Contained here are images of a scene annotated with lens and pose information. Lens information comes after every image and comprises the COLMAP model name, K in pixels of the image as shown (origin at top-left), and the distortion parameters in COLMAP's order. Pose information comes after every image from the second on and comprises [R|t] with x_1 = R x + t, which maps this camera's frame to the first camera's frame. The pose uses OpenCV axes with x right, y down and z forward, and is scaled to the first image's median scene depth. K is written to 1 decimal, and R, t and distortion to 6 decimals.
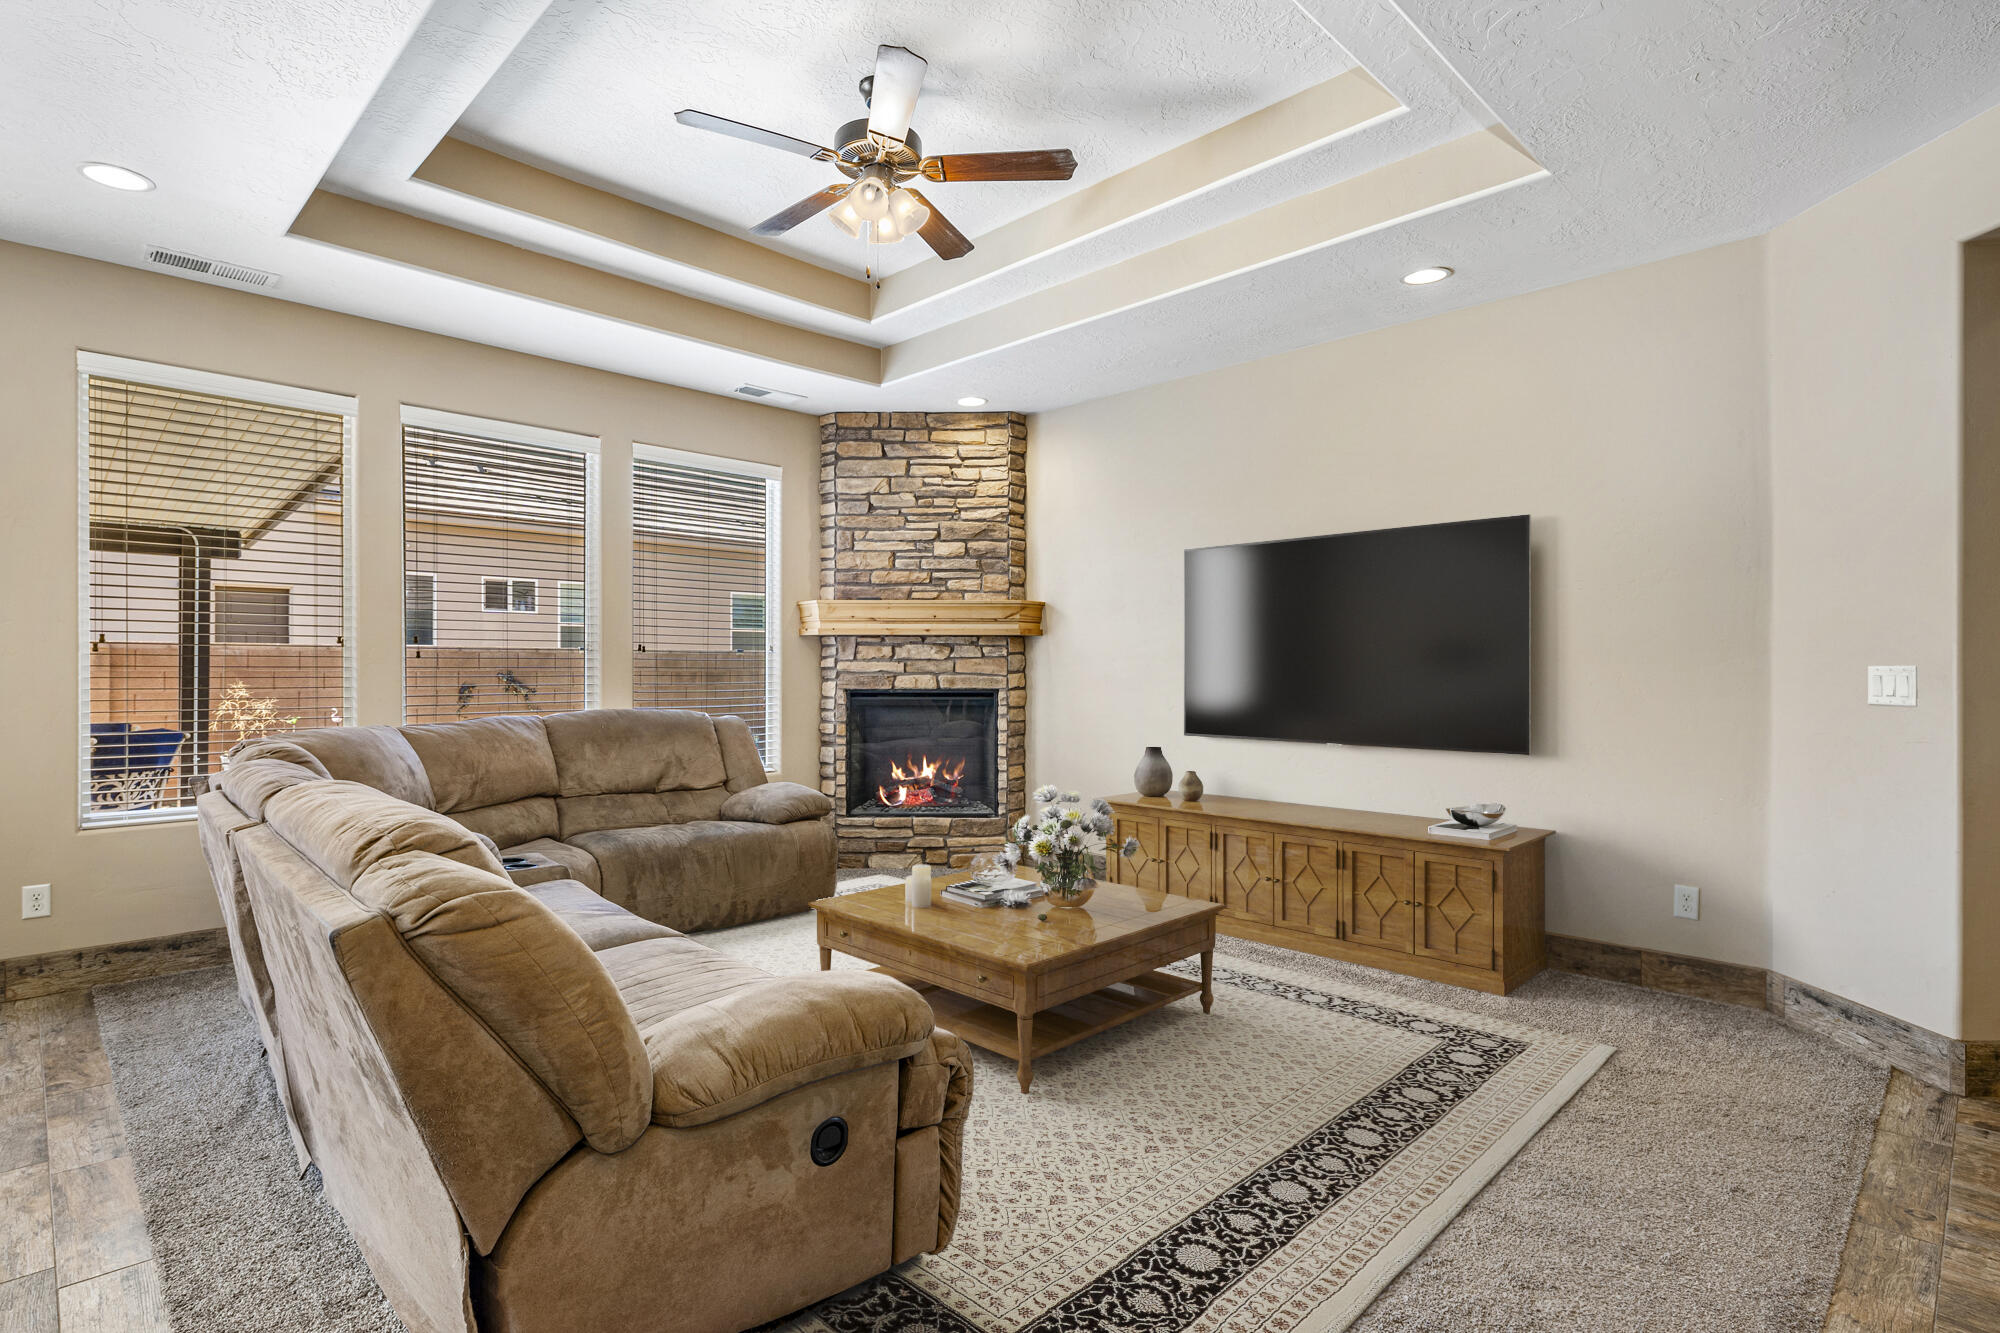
lens RADIAL K [[982.3, 0, 1000.0], [0, 982.3, 666.5], [0, 0, 1]] dist [0.000382, 0.000174]
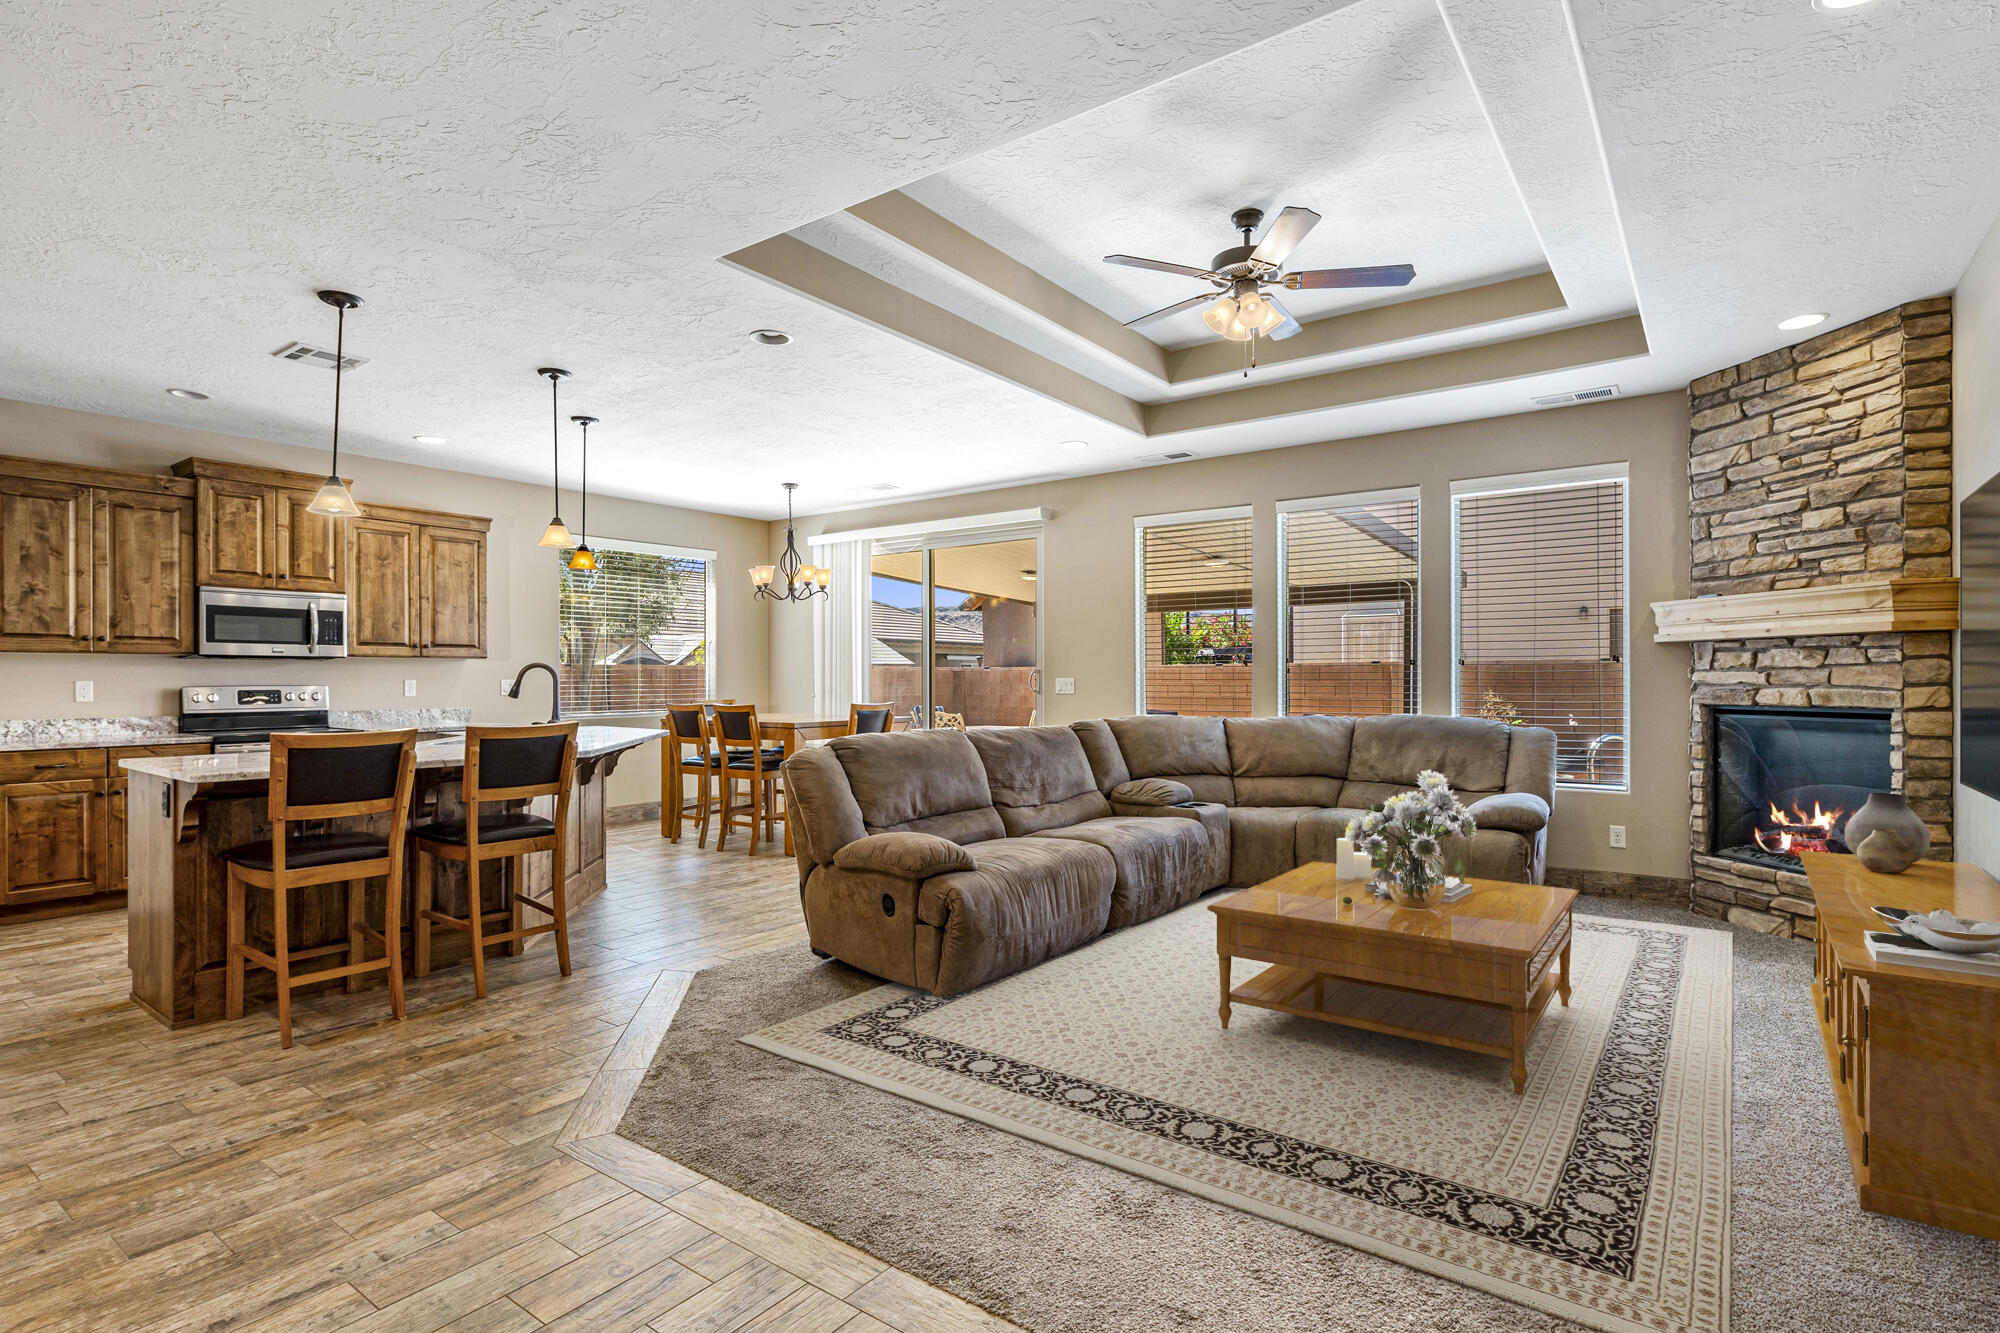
lens RADIAL K [[990.3, 0, 1000.0], [0, 990.3, 666.5], [0, 0, 1]] dist [0.000238, -0.000012]
pose [[0.146569, -0.014211, -0.989098, 0.598151], [0.004596, 0.999896, -0.013685, -0.000350], [0.989190, -0.002540, 0.146619, 0.274732]]
